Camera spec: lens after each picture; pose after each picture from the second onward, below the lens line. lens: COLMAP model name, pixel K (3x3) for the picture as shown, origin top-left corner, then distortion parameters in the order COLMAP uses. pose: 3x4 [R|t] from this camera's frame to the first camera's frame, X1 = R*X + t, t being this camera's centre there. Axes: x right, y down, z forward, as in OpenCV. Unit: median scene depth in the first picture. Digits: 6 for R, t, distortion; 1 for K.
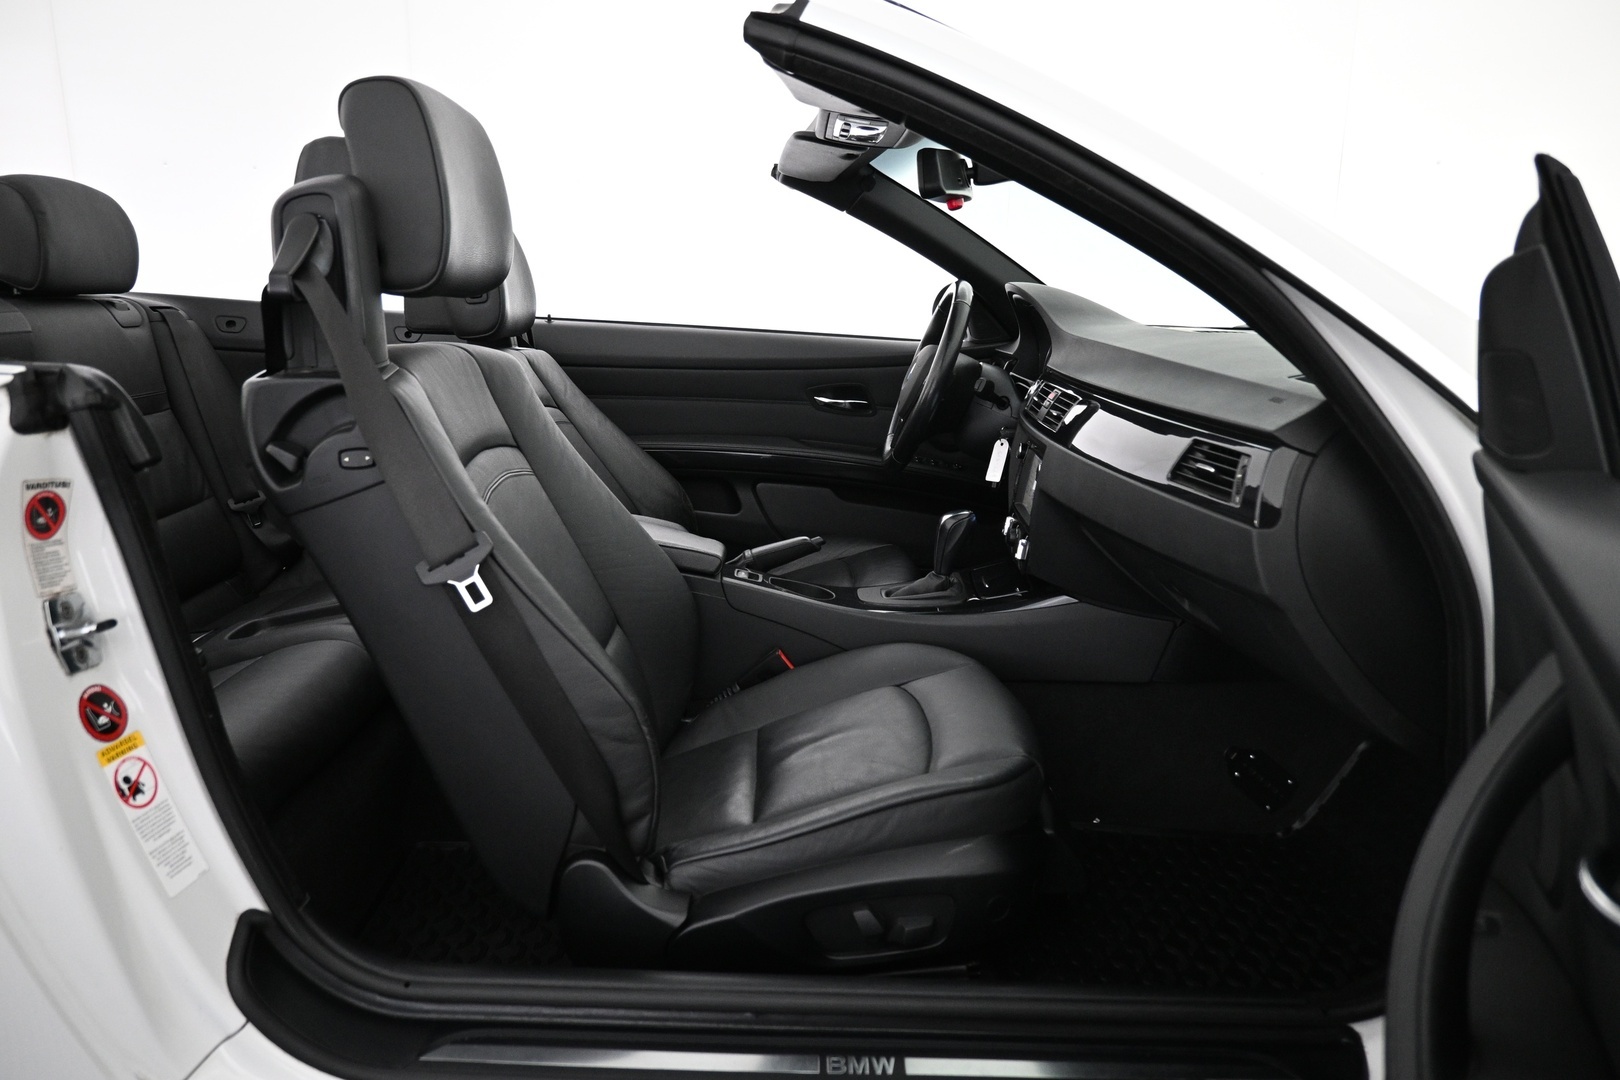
lens RADIAL K [[1103.6, 0, 806.6], [0, 1103.6, 537.8], [0, 0, 1]] dist [-0.011722, 0.002563]
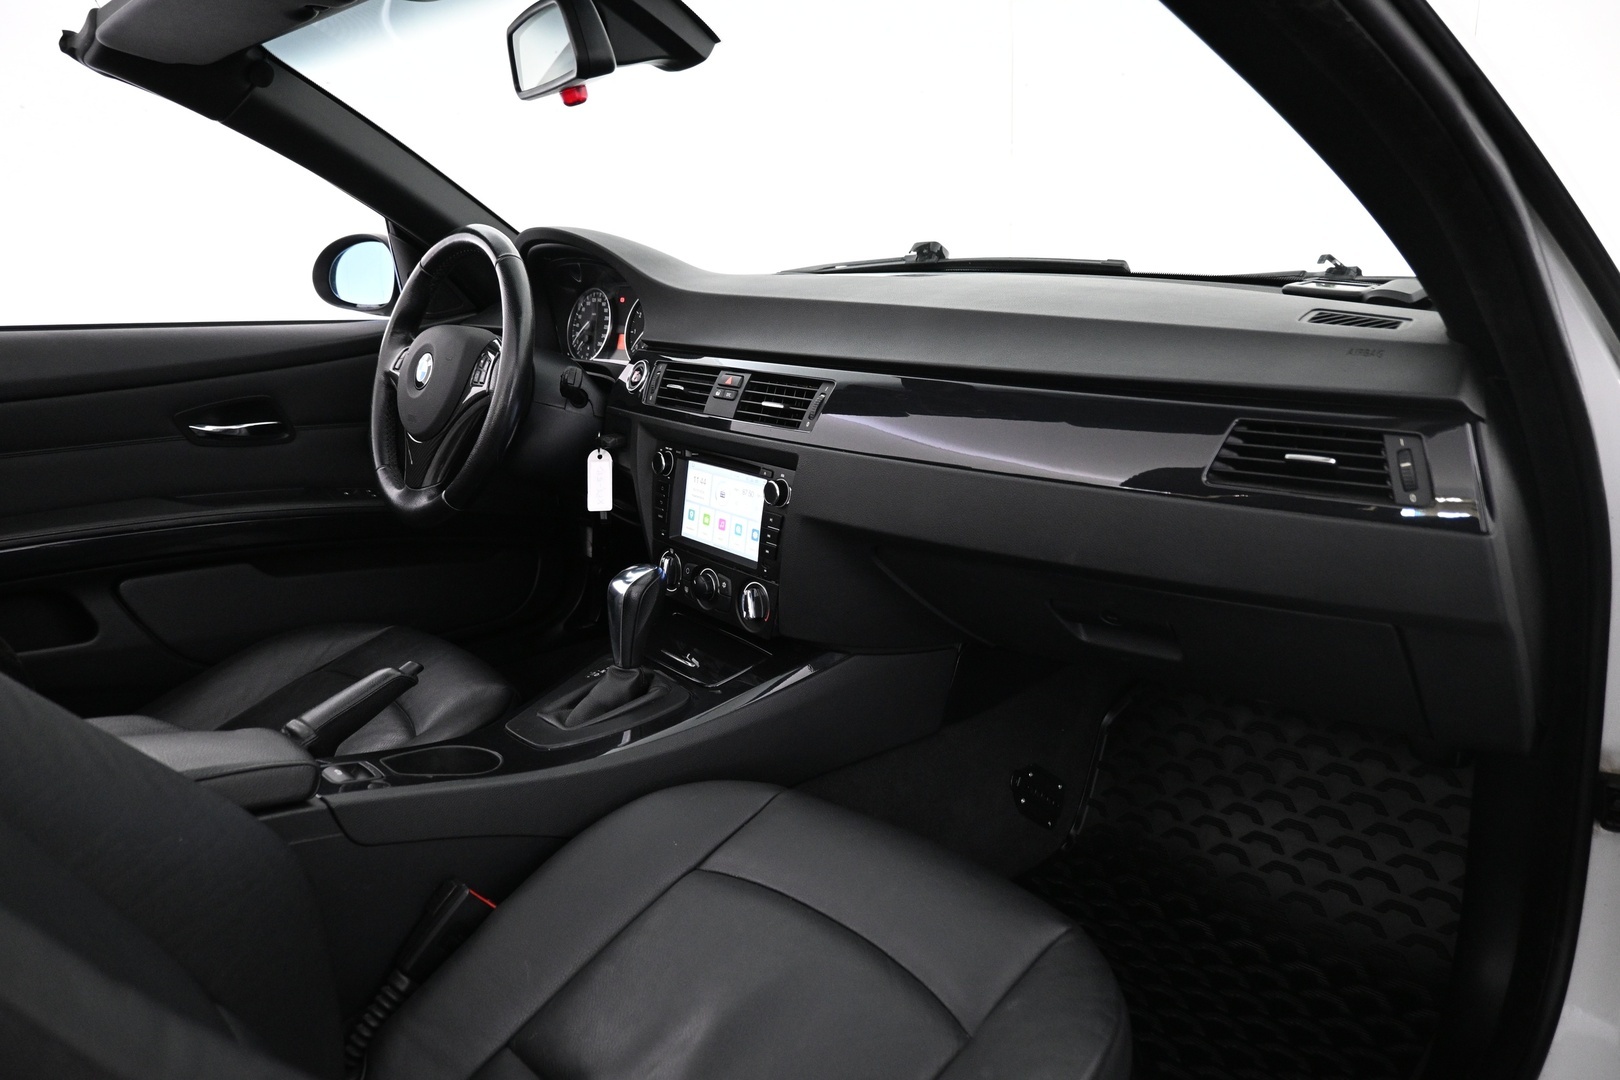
lens RADIAL K [[1103.6, 0, 812.6], [0, 1103.6, 544.7], [0, 0, 1]] dist [-0.011722, 0.002563]
pose [[0.733297, -0.215889, 0.644723, -0.188700], [0.187486, 0.975691, 0.113472, -0.084210], [-0.653548, 0.037667, 0.755948, 0.381718]]
